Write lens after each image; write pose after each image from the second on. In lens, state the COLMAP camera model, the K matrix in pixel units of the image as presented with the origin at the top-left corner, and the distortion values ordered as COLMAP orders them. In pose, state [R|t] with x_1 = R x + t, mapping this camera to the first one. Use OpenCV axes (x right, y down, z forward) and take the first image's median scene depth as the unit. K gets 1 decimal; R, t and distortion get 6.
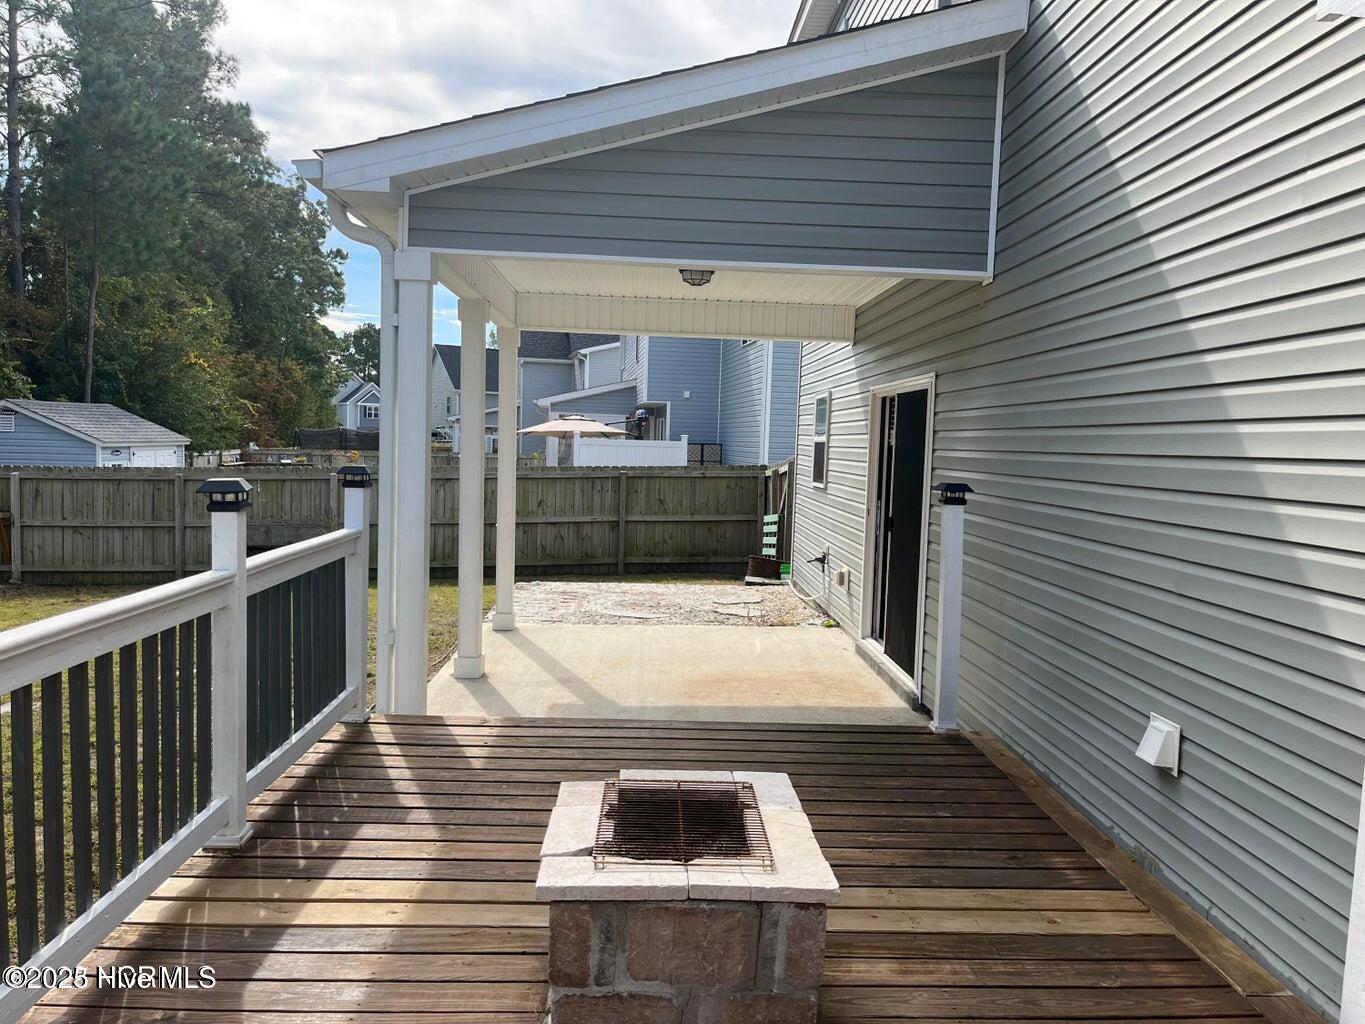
lens RADIAL K [[1040.4, 0, 682.5], [0, 1040.4, 512.0], [0, 0, 1]] dist [-0.004329, -0.006809]
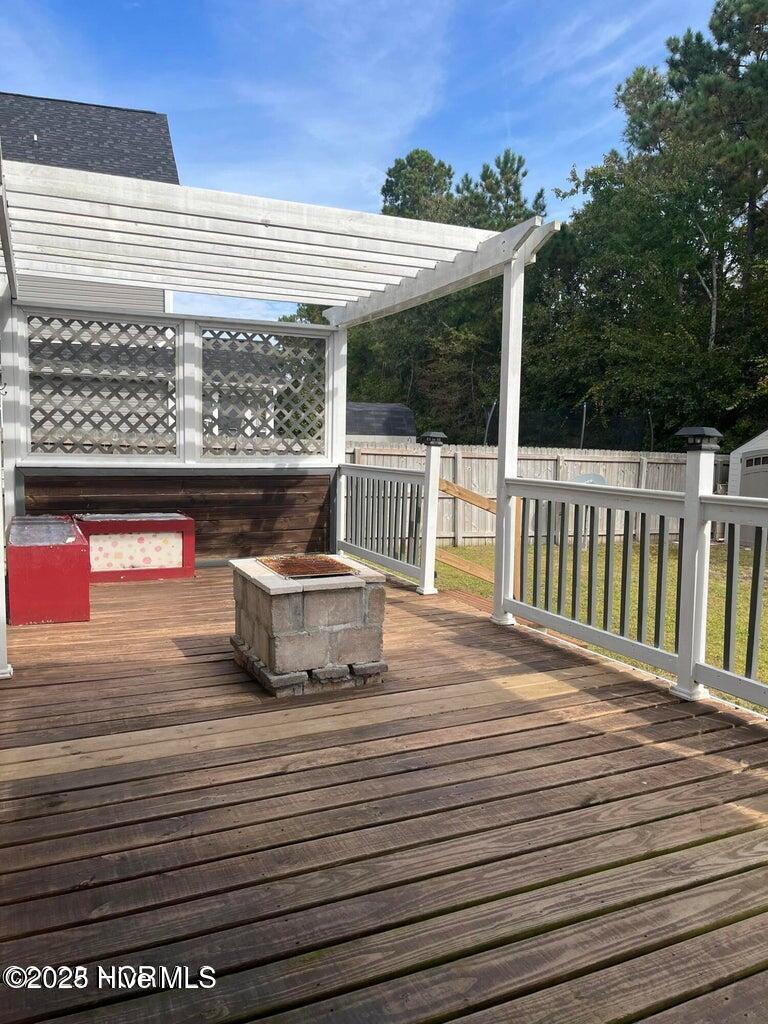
lens RADIAL K [[780.5, 0, 384.0], [0, 780.5, 512.0], [0, 0, 1]] dist [-0.004329, -0.006809]
pose [[-0.921360, -0.008309, -0.388621, 0.048981], [-0.067439, 0.988027, 0.138763, -0.005235], [0.382815, 0.154059, -0.910889, 0.258345]]
